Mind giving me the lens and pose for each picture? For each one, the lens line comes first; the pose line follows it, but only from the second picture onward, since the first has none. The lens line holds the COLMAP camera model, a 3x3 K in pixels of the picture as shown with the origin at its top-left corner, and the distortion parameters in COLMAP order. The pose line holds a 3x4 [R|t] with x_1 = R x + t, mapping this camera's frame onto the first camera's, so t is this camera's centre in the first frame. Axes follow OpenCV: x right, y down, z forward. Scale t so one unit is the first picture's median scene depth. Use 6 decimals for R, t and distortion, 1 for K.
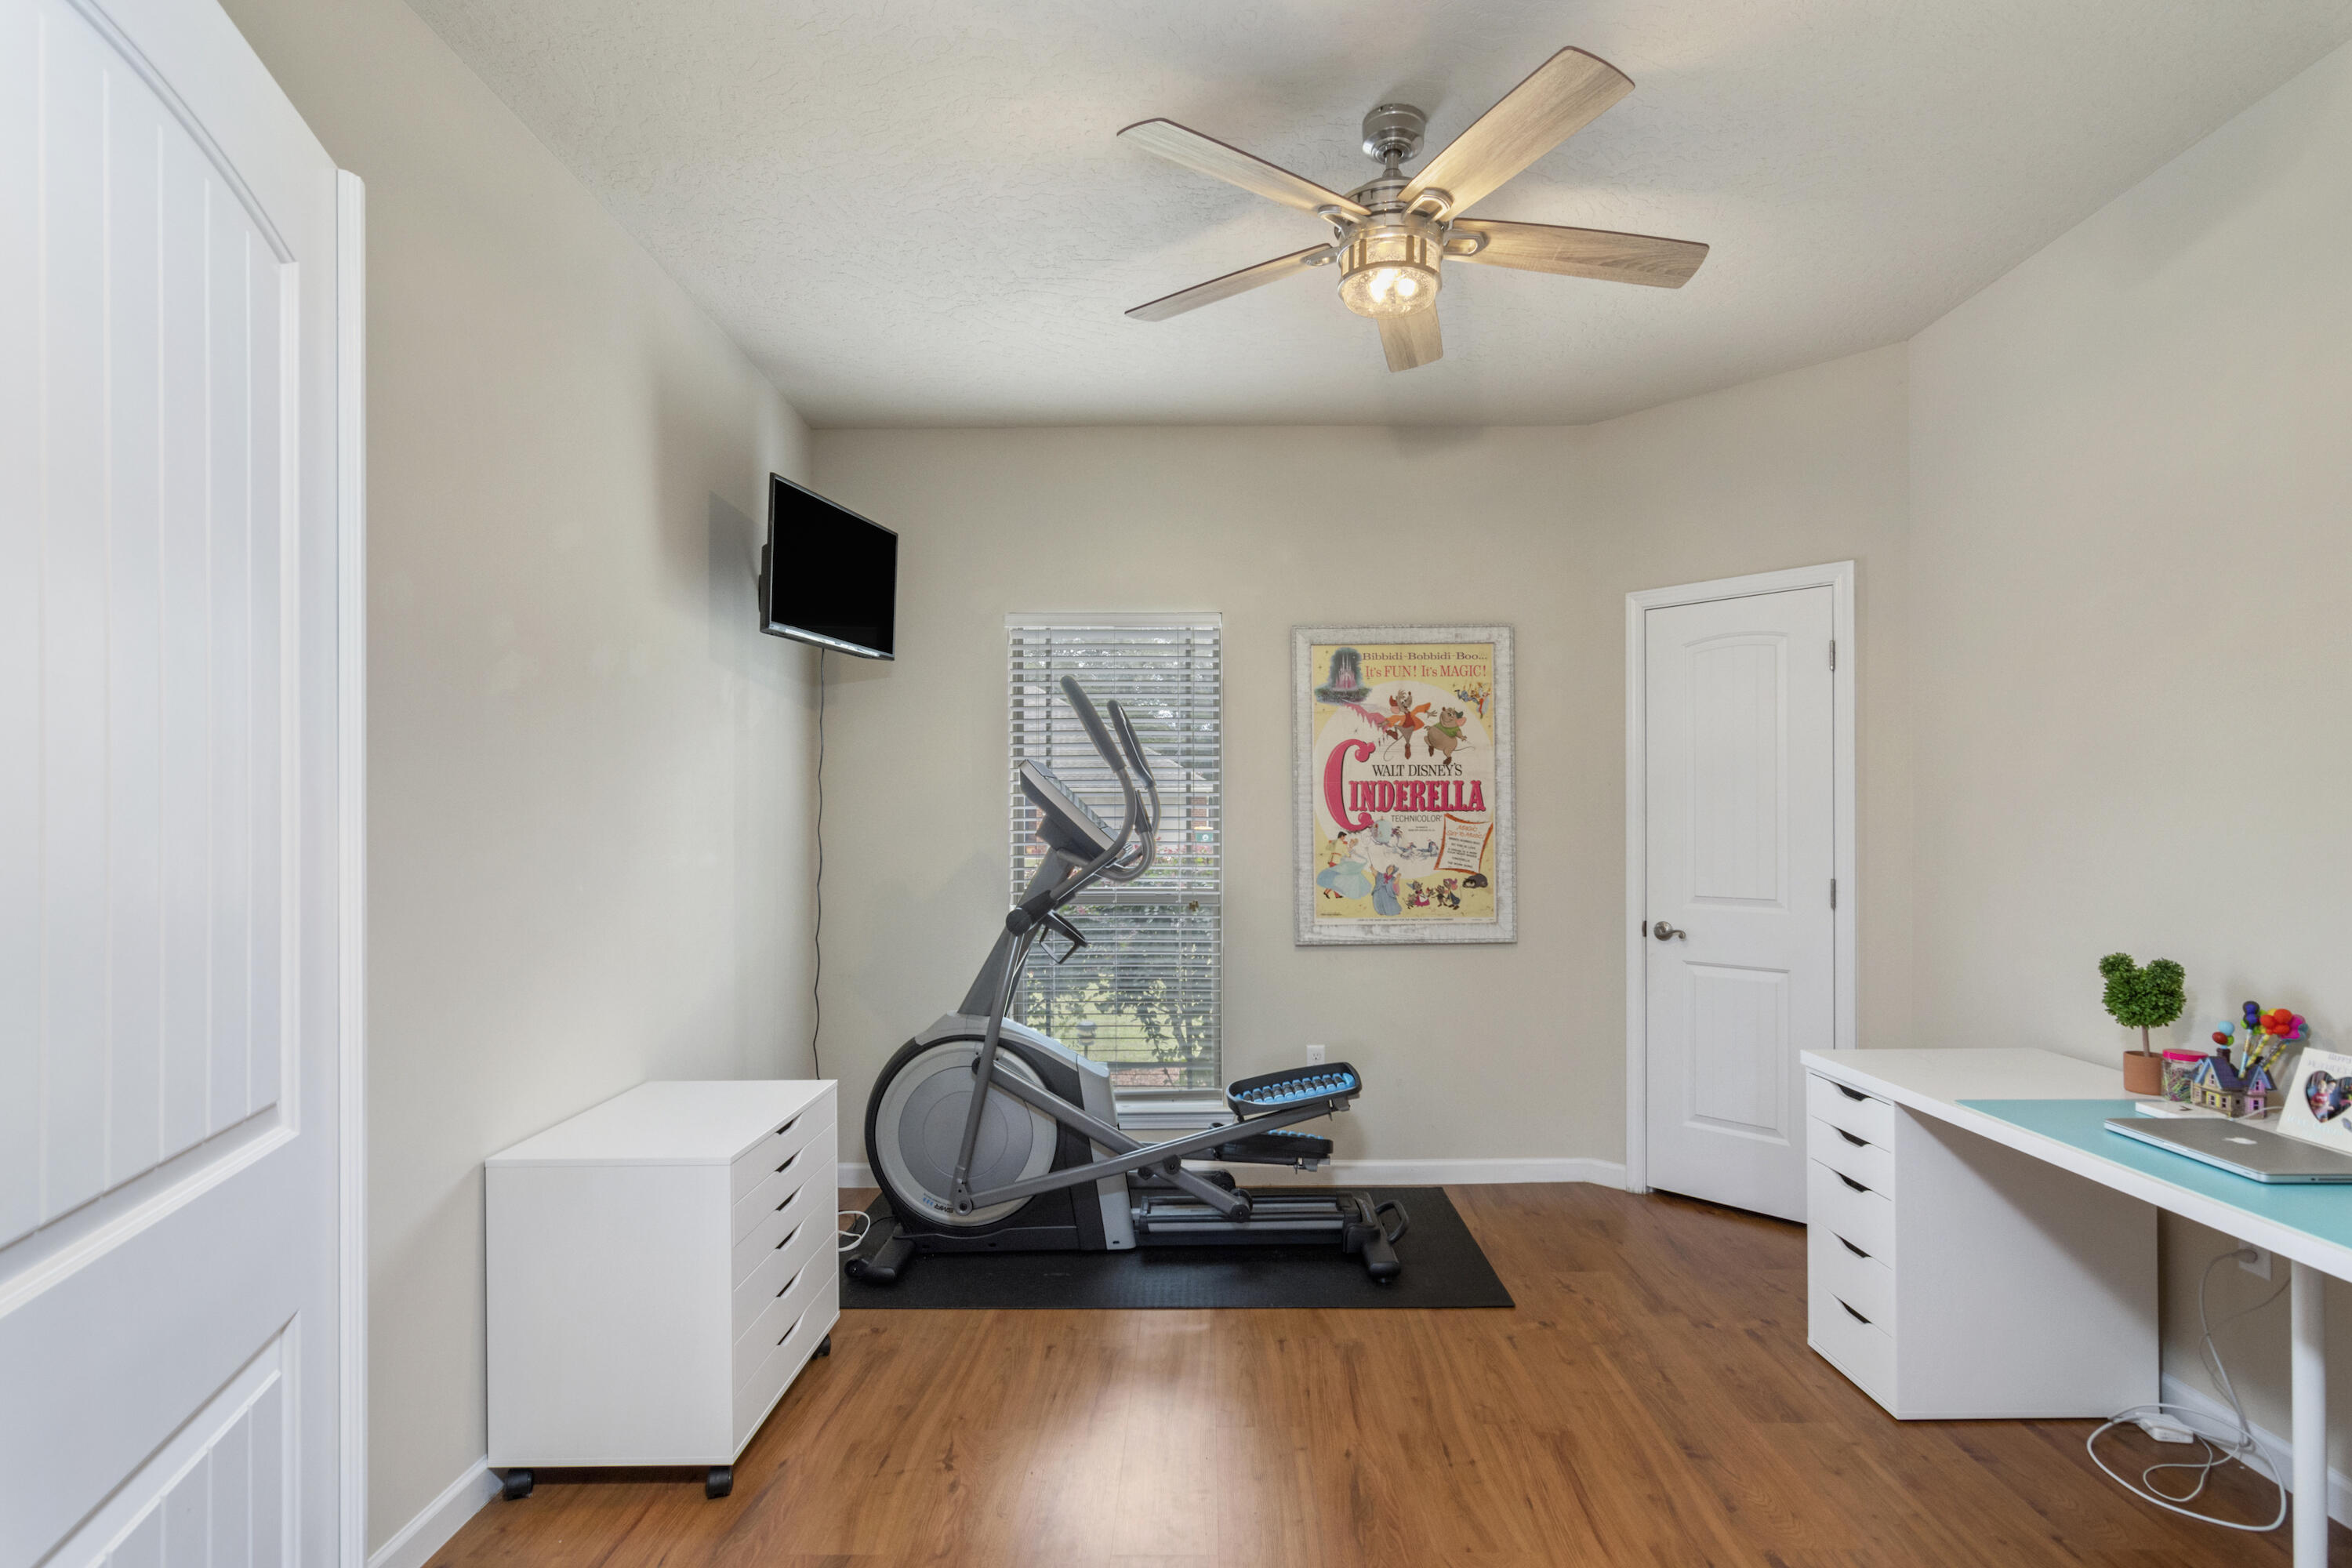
lens RADIAL K [[1066.4, 0, 1179.6], [0, 1066.4, 794.8], [0, 0, 1]] dist [-0.000056, 0.000375]
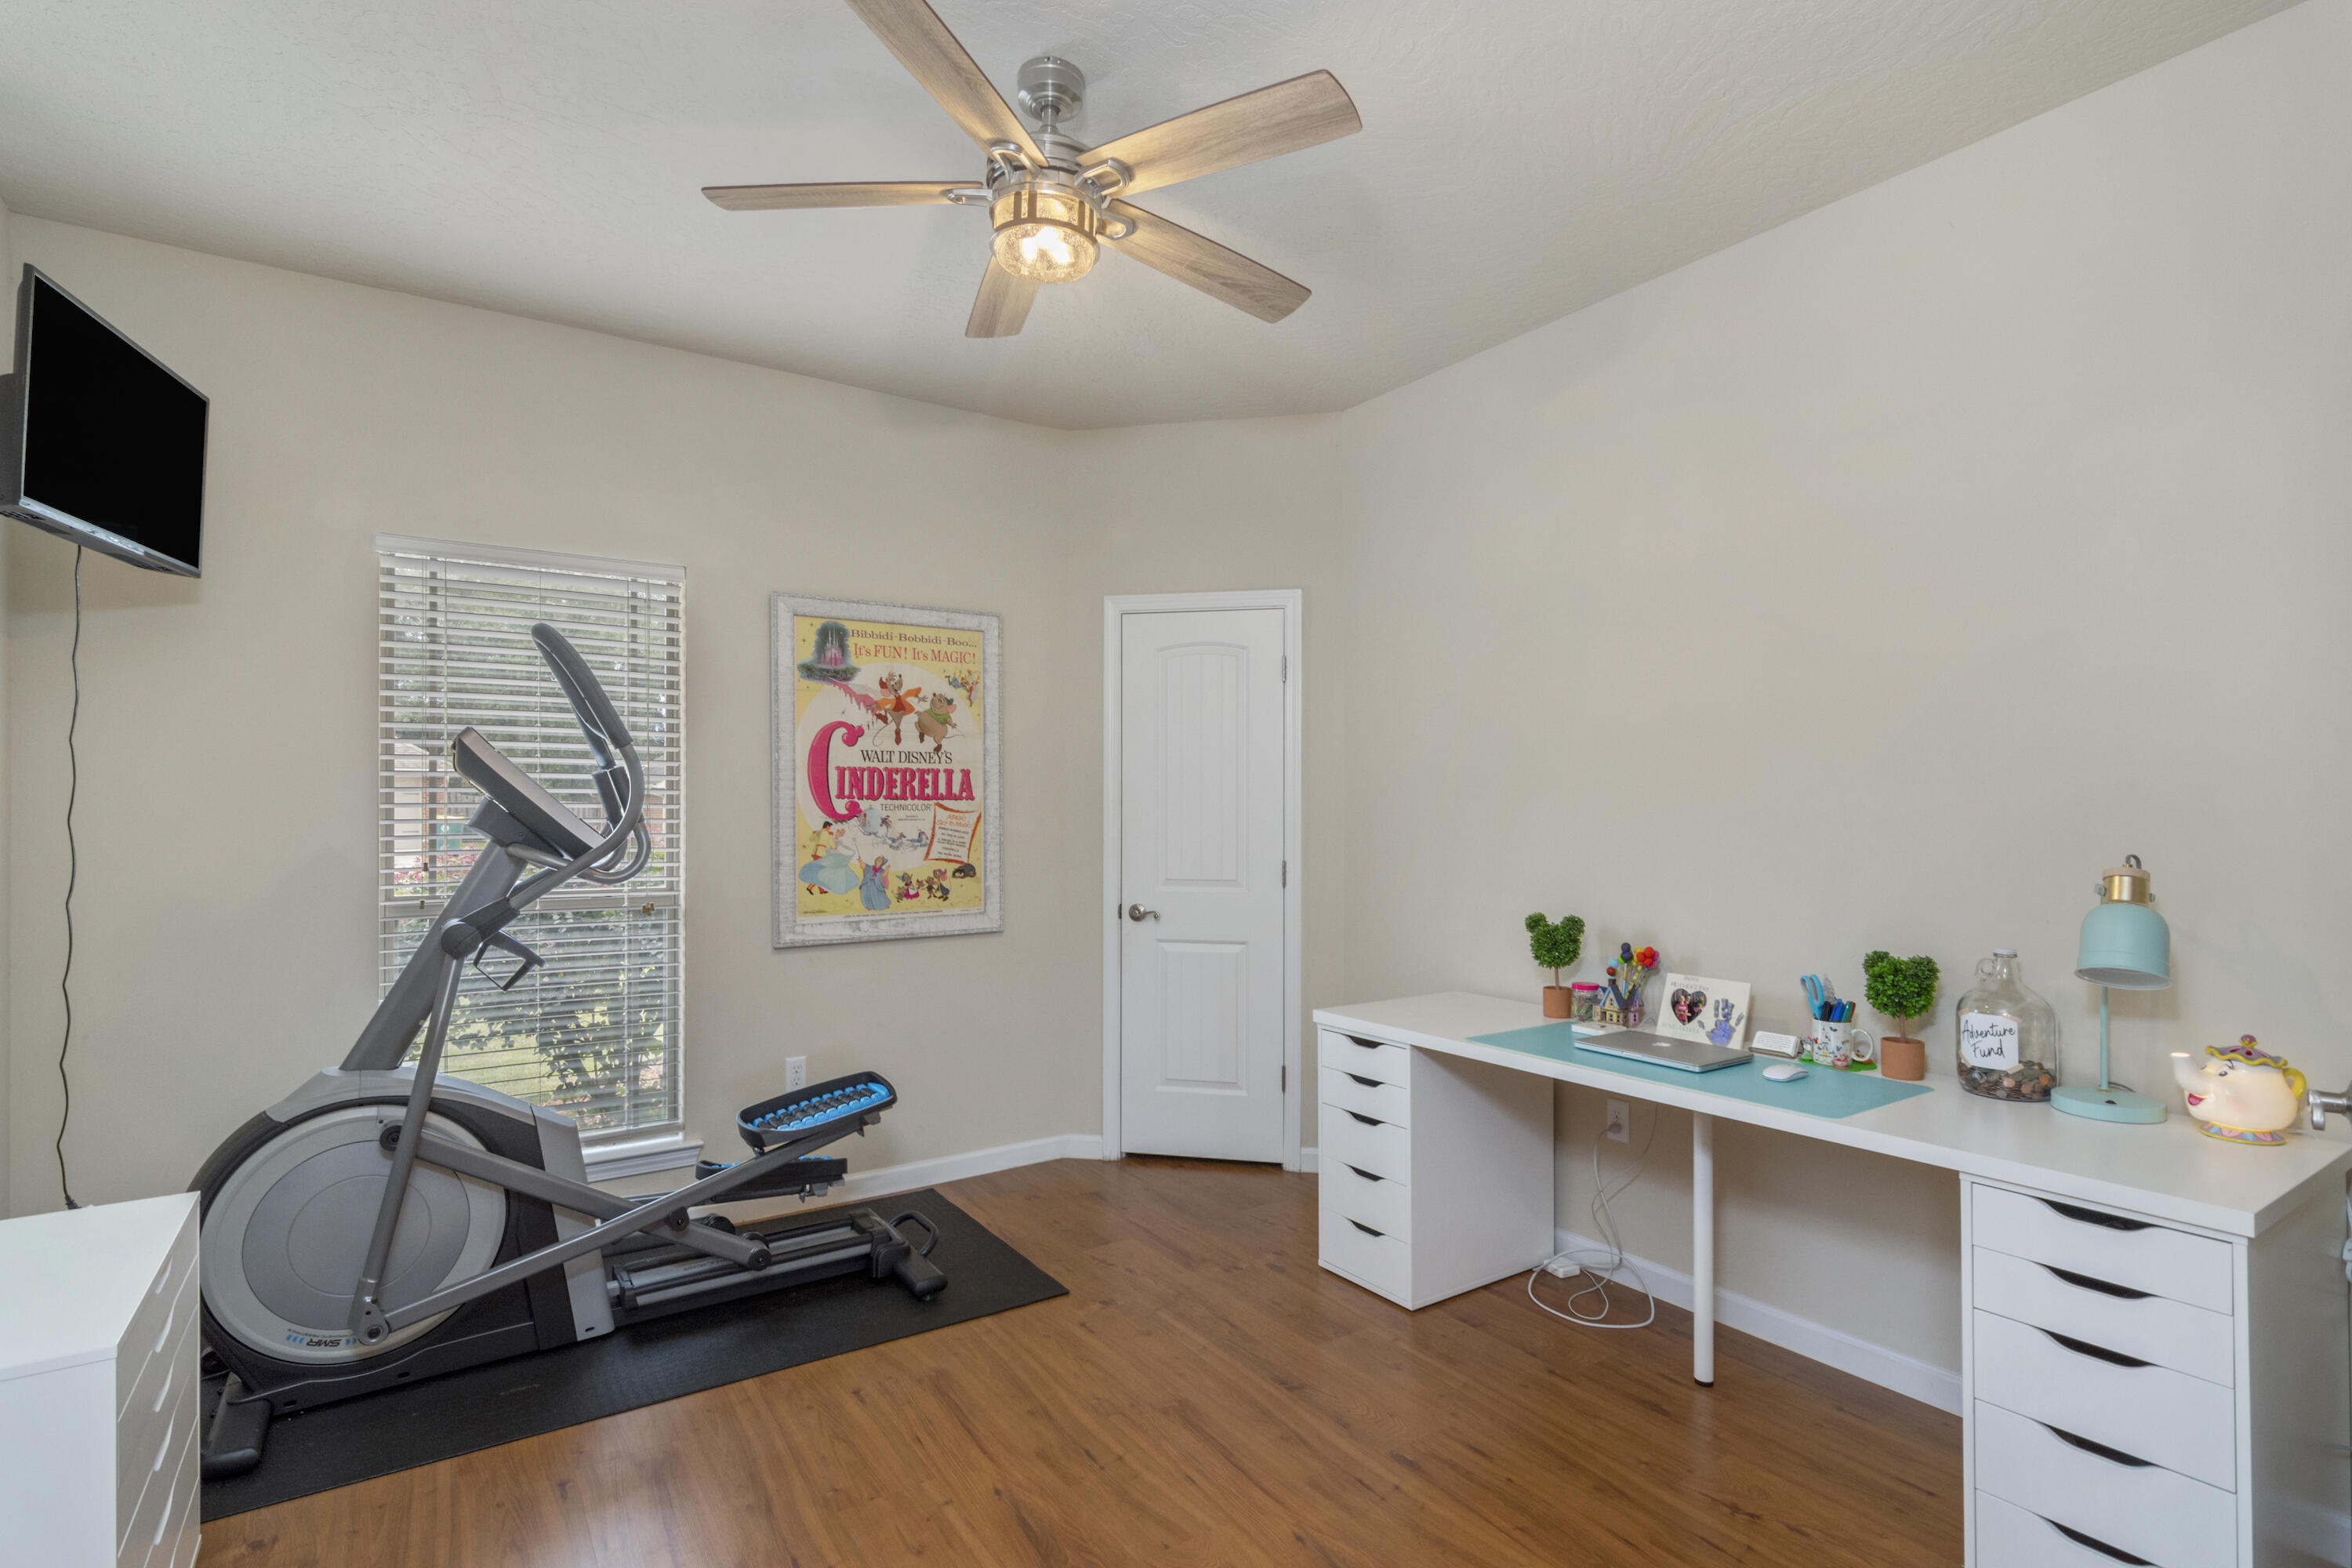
lens RADIAL K [[1083.6, 0, 1090.0], [0, 1083.6, 785.8], [0, 0, 1]] dist [-0.000606, 0.000334]
pose [[0.845635, 0.015218, 0.533545, -0.183134], [-0.016355, 0.999863, -0.002598, 0.003092], [-0.533512, -0.006529, 0.845768, 0.104764]]
